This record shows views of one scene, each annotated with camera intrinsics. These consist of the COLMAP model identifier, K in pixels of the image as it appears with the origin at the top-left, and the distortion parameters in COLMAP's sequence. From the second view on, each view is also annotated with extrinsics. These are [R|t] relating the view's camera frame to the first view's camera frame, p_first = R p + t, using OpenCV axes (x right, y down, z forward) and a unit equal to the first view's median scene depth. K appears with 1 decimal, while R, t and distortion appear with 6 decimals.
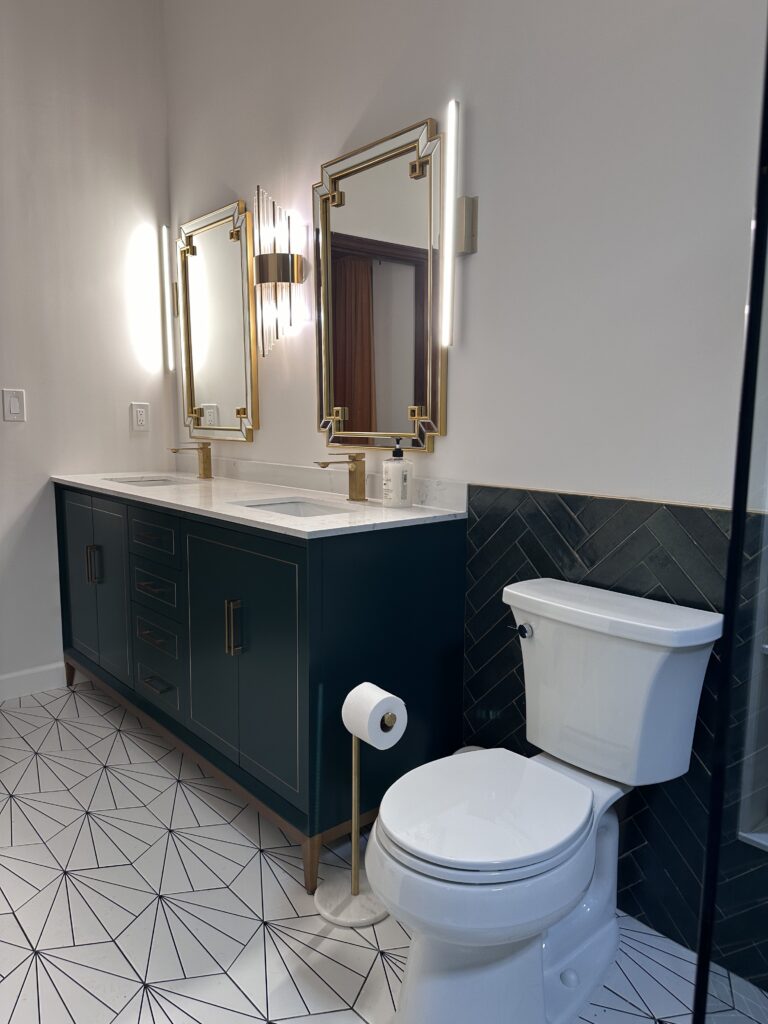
lens RADIAL K [[714.8, 0, 384.1], [0, 714.8, 520.4], [0, 0, 1]] dist [0.047986, -0.046579]
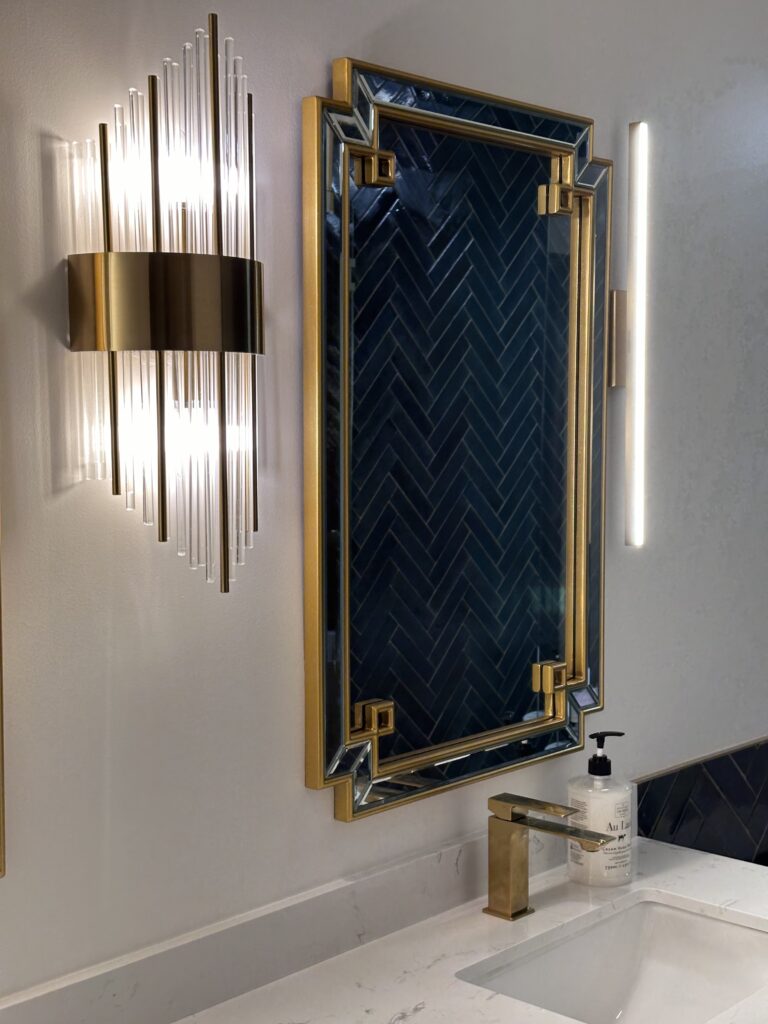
lens RADIAL K [[1405.5, 0, 375.3], [0, 1405.5, 516.2], [0, 0, 1]] dist [0.205752, 0.000000]
pose [[-0.106470, -0.078859, 0.991184, -0.777866], [0.141842, 0.985450, 0.093639, -0.319569], [-0.984147, 0.150561, -0.093736, 1.041959]]
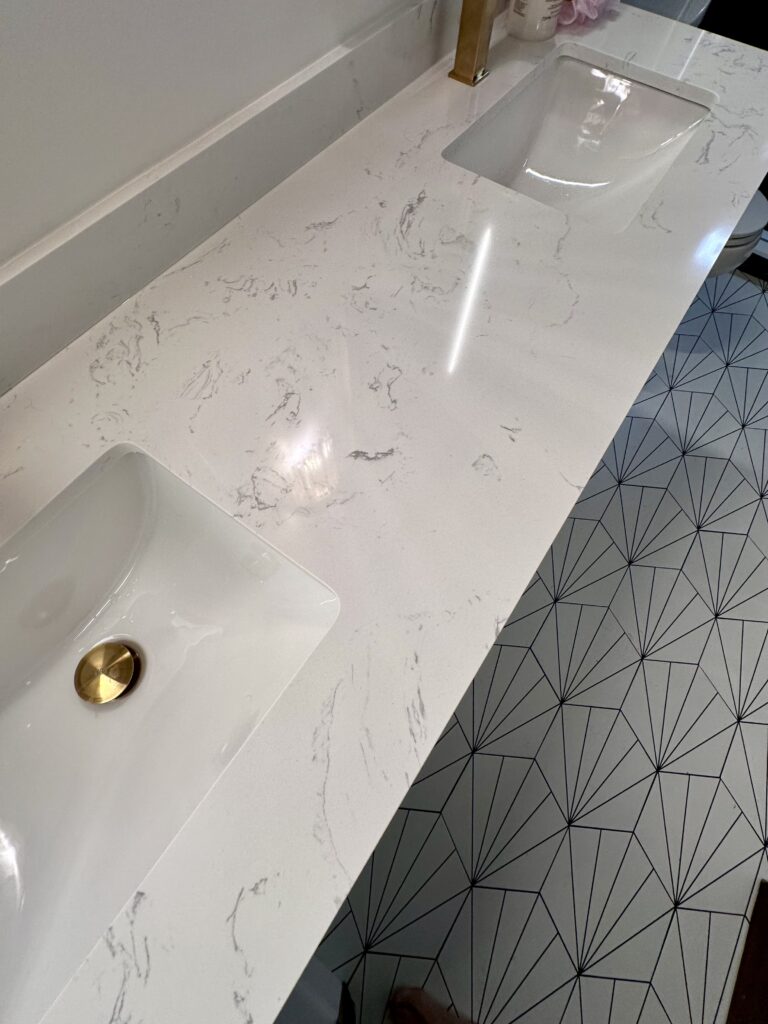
lens RADIAL K [[408.1, 0, 380.8], [0, 408.1, 509.6], [0, 0, 1]] dist [-0.002903, 0.000577]
pose [[-0.230507, -0.915151, 0.330705, -0.391792], [0.104613, 0.314581, 0.943448, -0.202637], [-0.967431, 0.252068, 0.023224, 1.055687]]
